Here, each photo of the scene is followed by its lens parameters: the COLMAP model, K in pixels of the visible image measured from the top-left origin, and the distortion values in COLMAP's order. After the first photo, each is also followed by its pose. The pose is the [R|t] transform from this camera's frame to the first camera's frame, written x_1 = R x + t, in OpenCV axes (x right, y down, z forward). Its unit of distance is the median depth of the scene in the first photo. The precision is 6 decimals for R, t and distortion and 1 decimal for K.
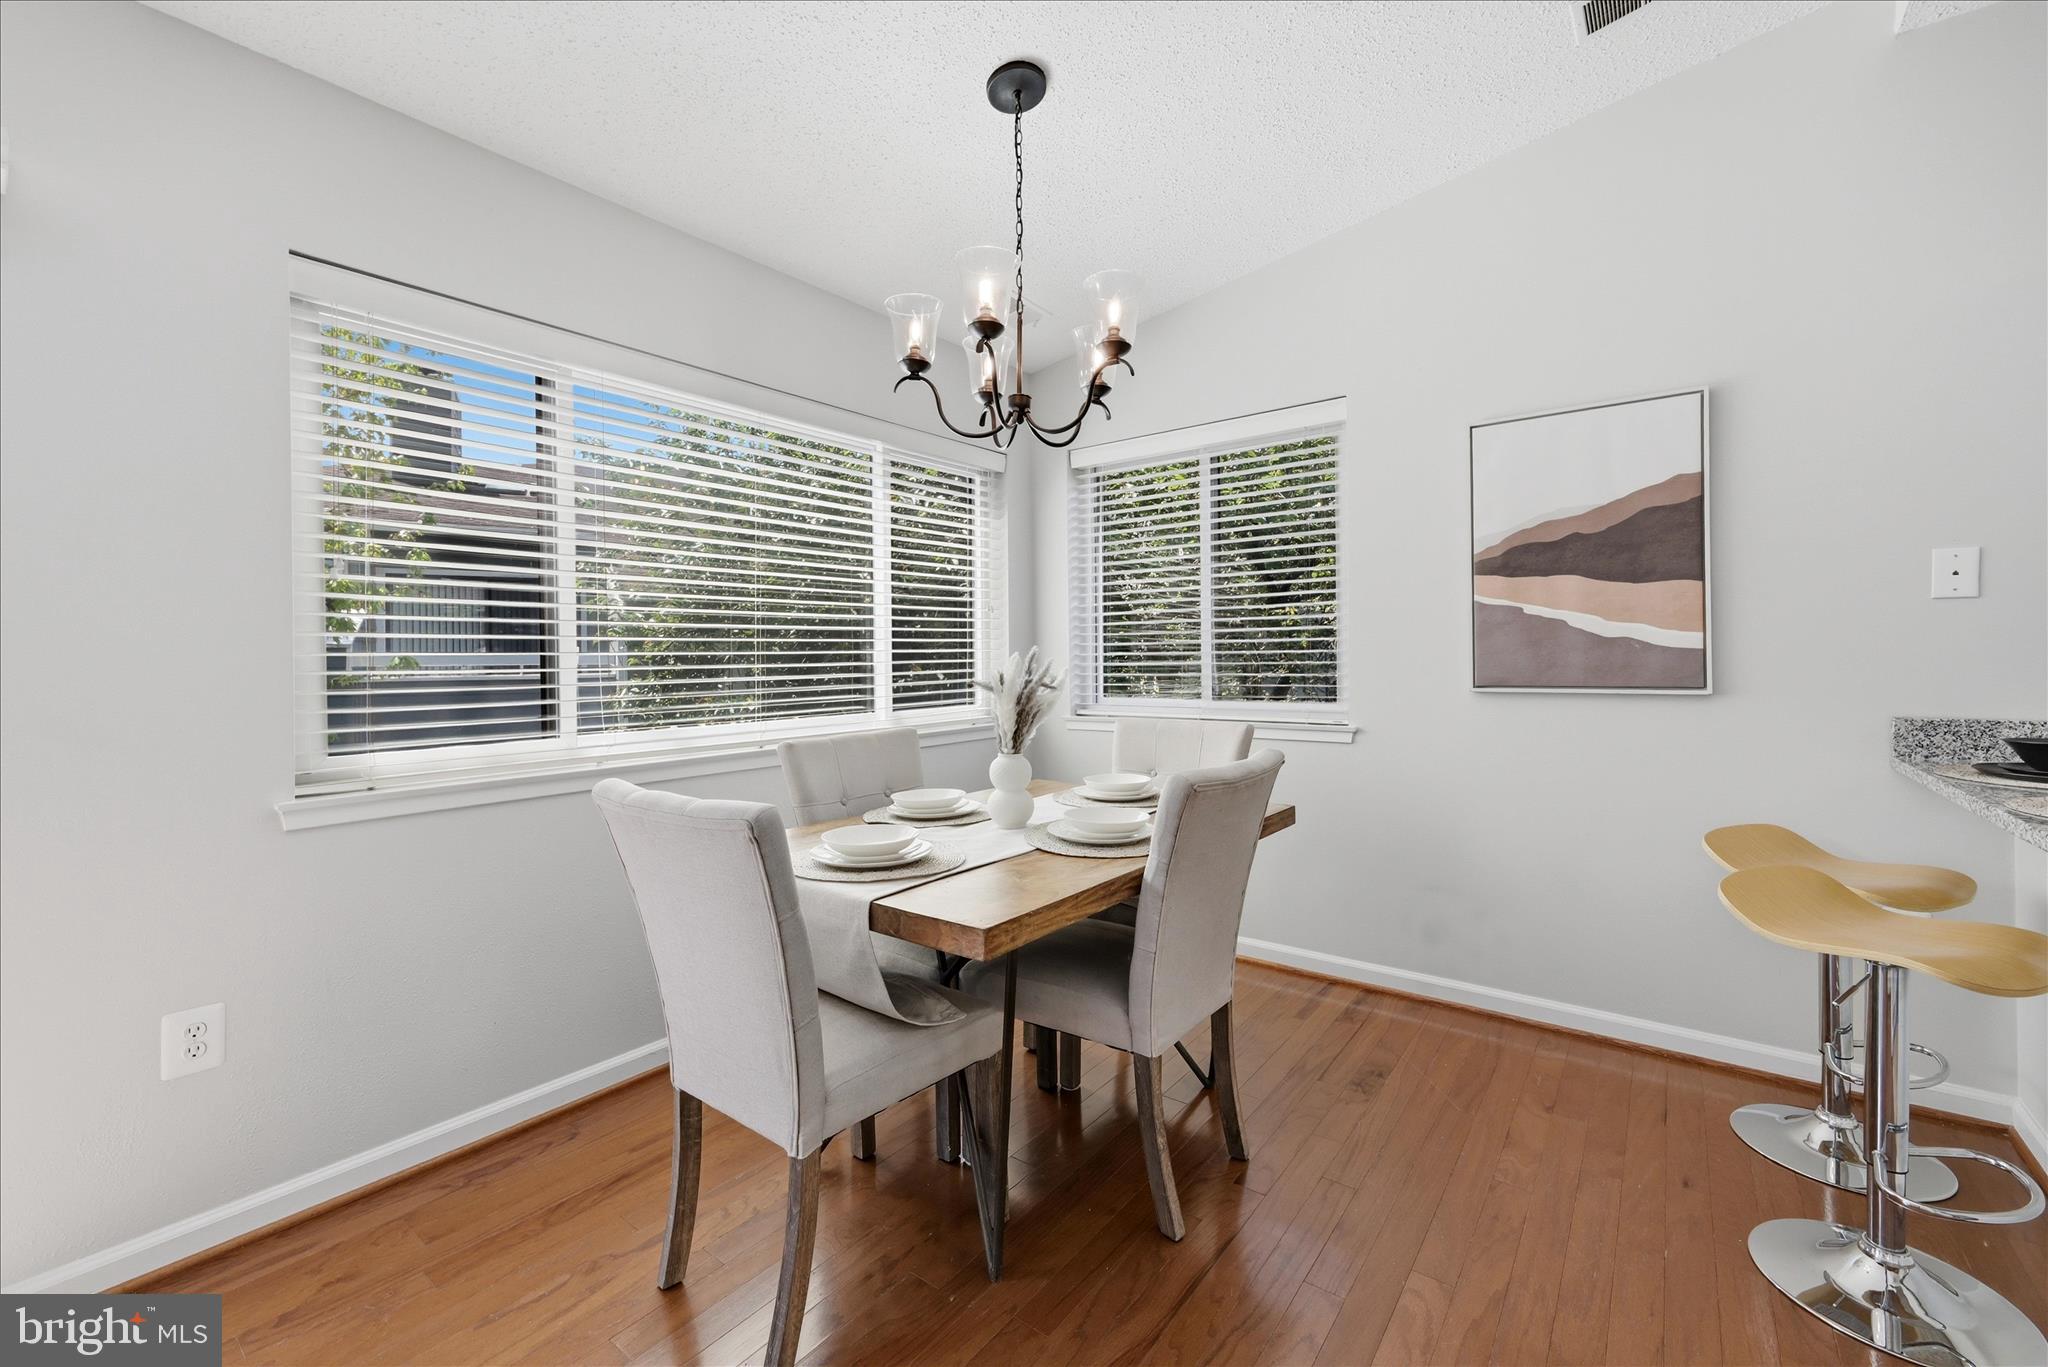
lens RADIAL K [[817.3, 0, 1032.6], [0, 817.3, 667.7], [0, 0, 1]] dist [-0.001530, 0.001019]
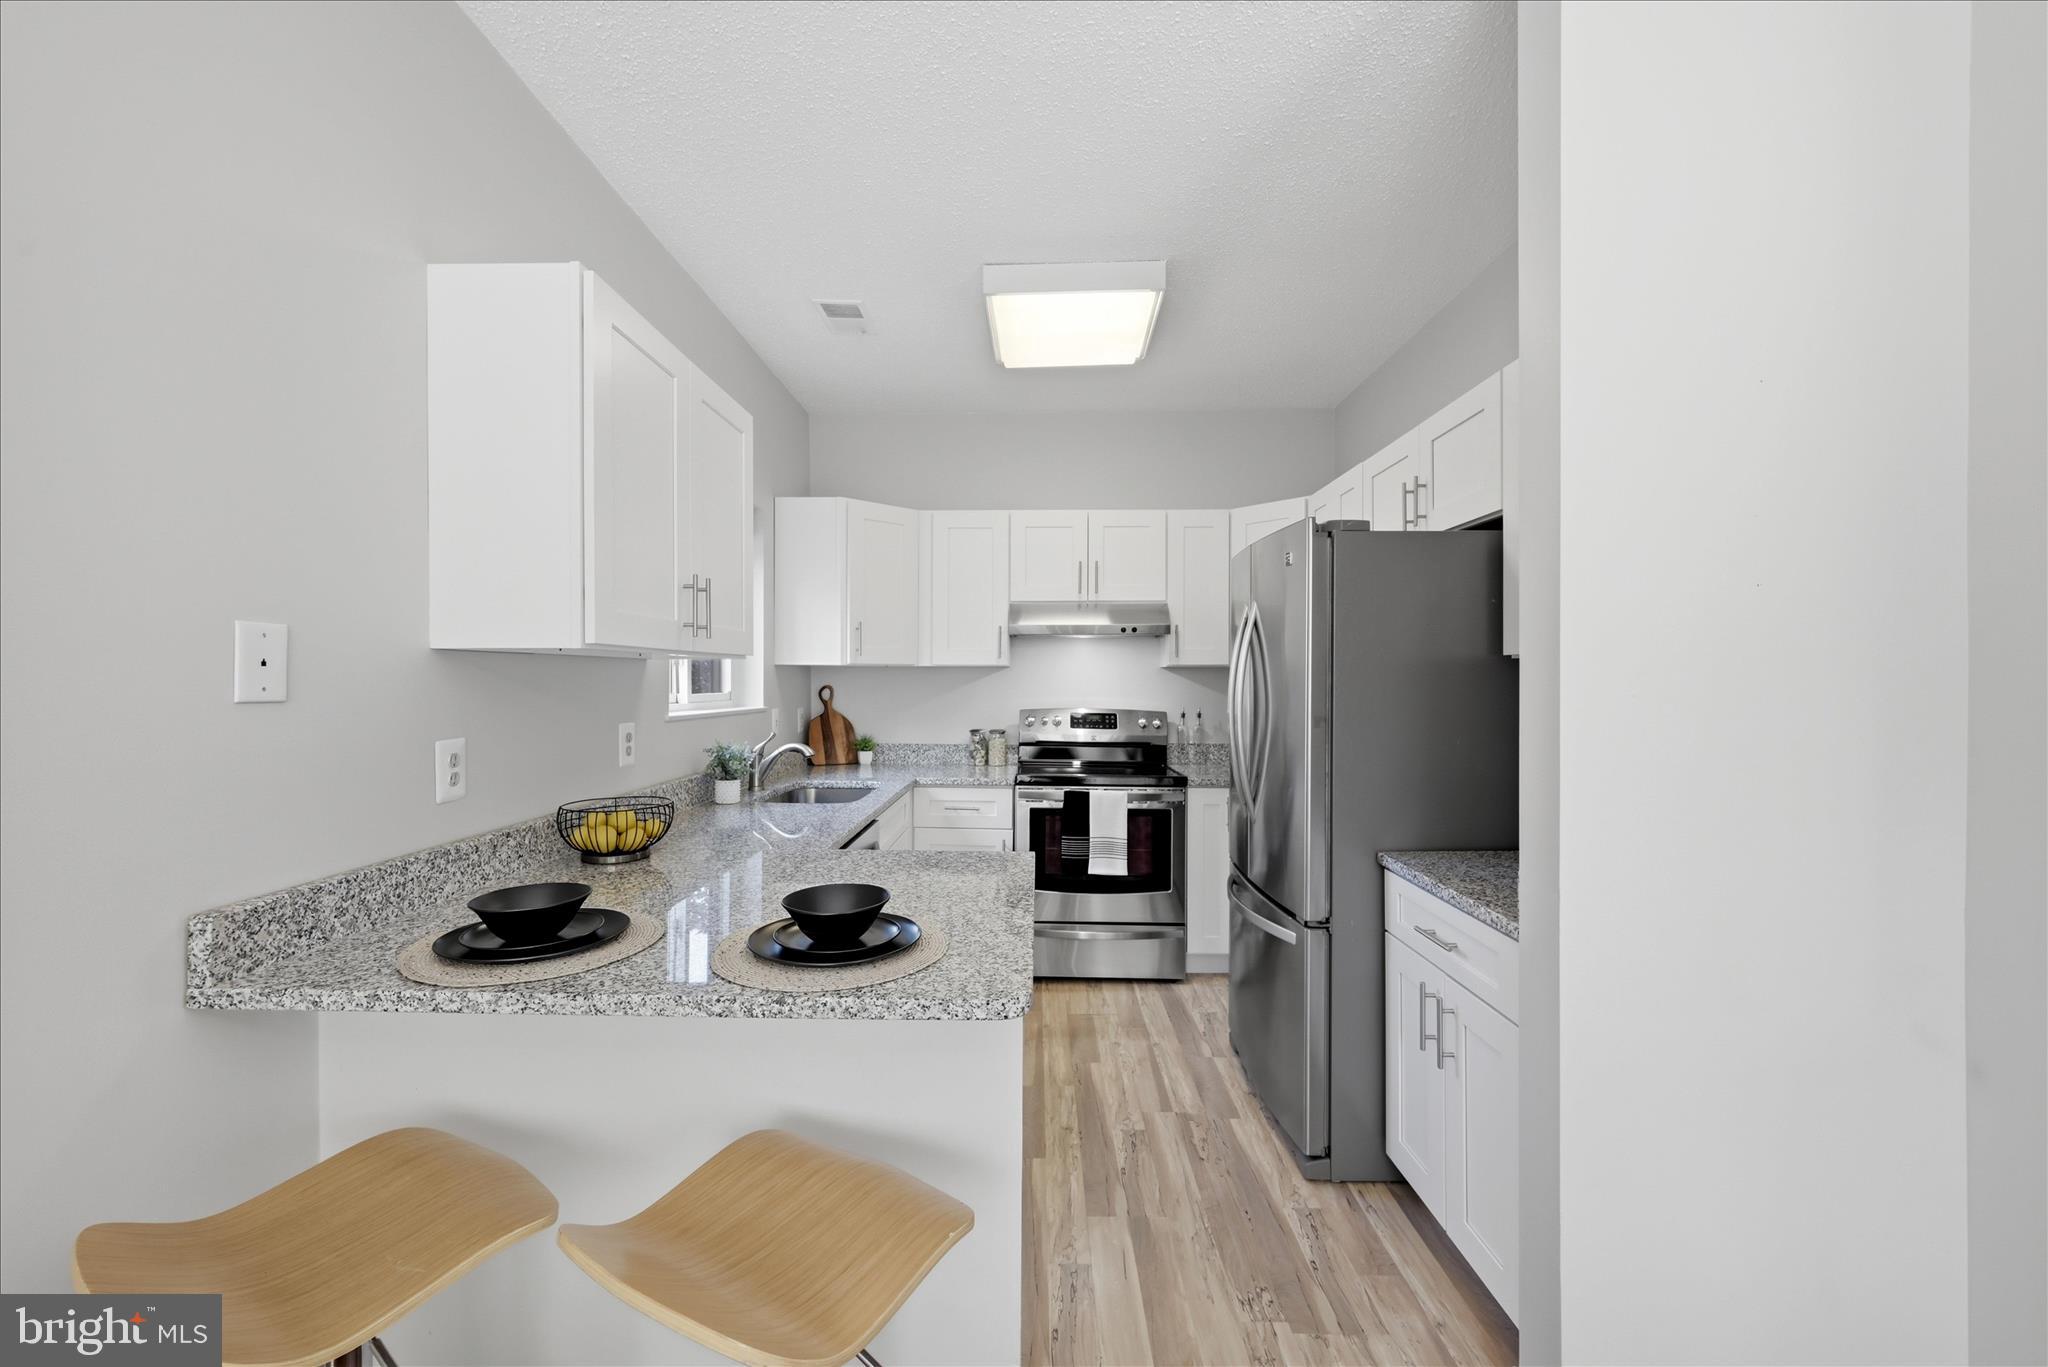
lens RADIAL K [[817.3, 0, 1029.2], [0, 817.3, 684.8], [0, 0, 1]] dist [-0.001530, 0.001019]
pose [[-0.598924, -0.002282, 0.800803, 0.239470], [0.010100, 0.999895, 0.010403, -0.085427], [-0.800742, 0.014319, -0.598838, 0.775935]]
